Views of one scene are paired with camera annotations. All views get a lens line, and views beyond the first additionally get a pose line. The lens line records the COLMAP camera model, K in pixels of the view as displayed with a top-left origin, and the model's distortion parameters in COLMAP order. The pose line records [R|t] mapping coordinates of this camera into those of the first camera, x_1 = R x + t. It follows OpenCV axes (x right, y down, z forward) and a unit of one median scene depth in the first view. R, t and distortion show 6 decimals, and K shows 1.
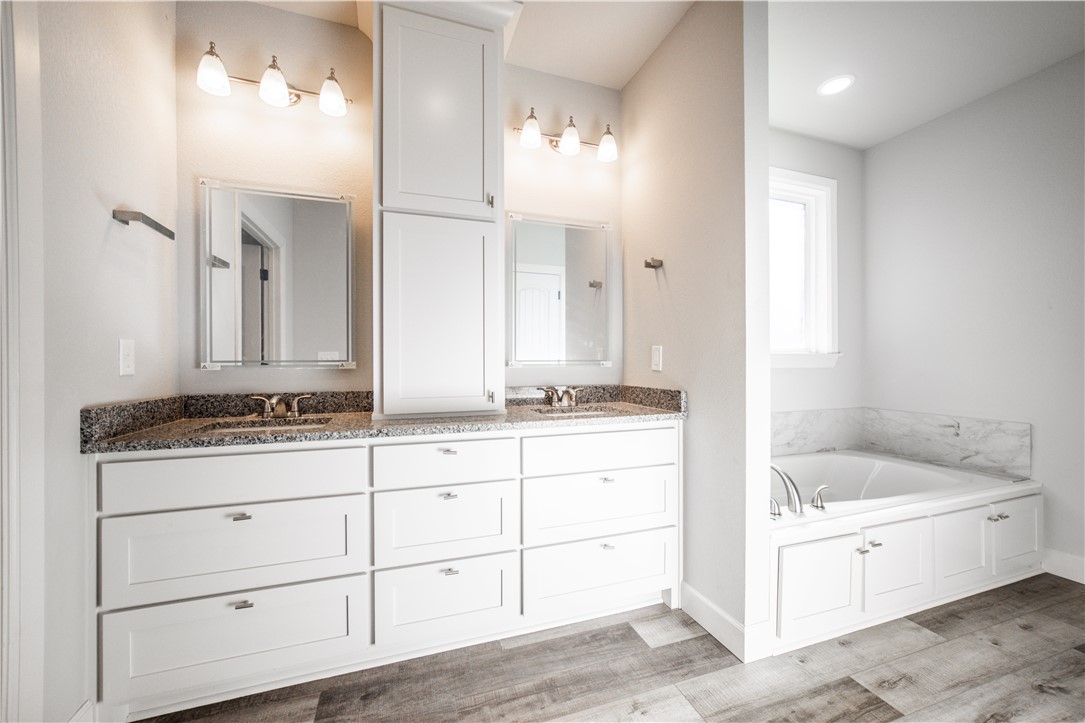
lens RADIAL K [[415.5, 0, 538.0], [0, 415.5, 361.9], [0, 0, 1]] dist [-0.023547, 0.009192]
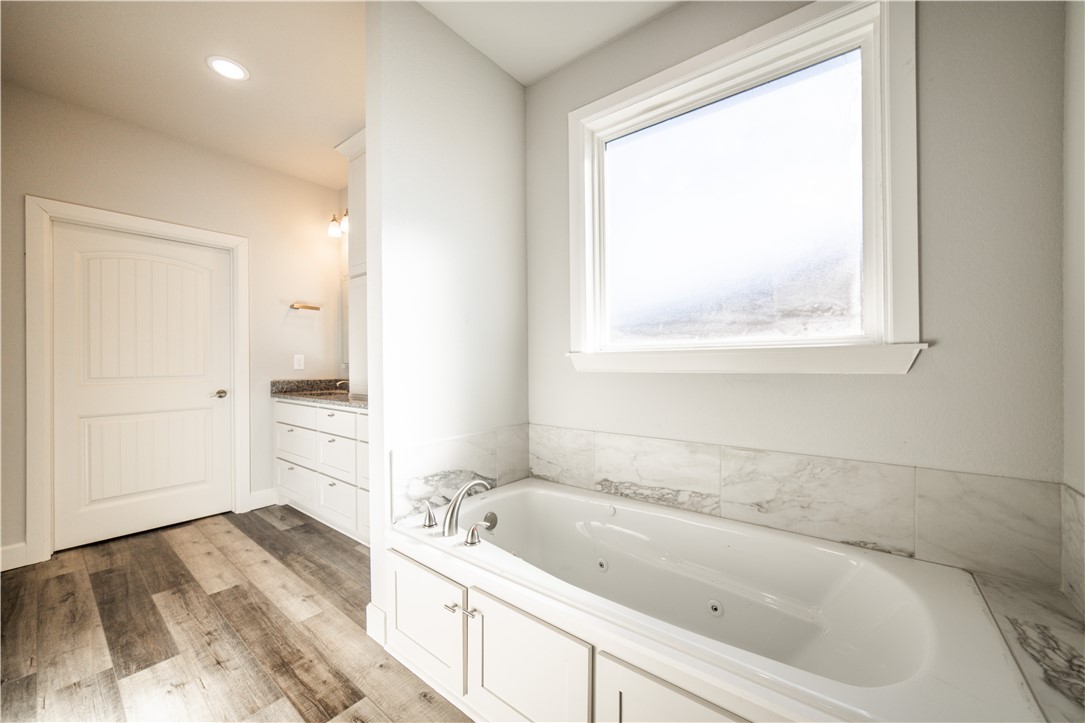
lens RADIAL K [[415.5, 0, 538.0], [0, 415.5, 361.9], [0, 0, 1]] dist [-0.023547, 0.009192]
pose [[0.533846, -0.004240, -0.845571, 1.218984], [0.003362, 0.999990, -0.002892, -0.000440], [0.845575, -0.001299, 0.533855, 0.570562]]
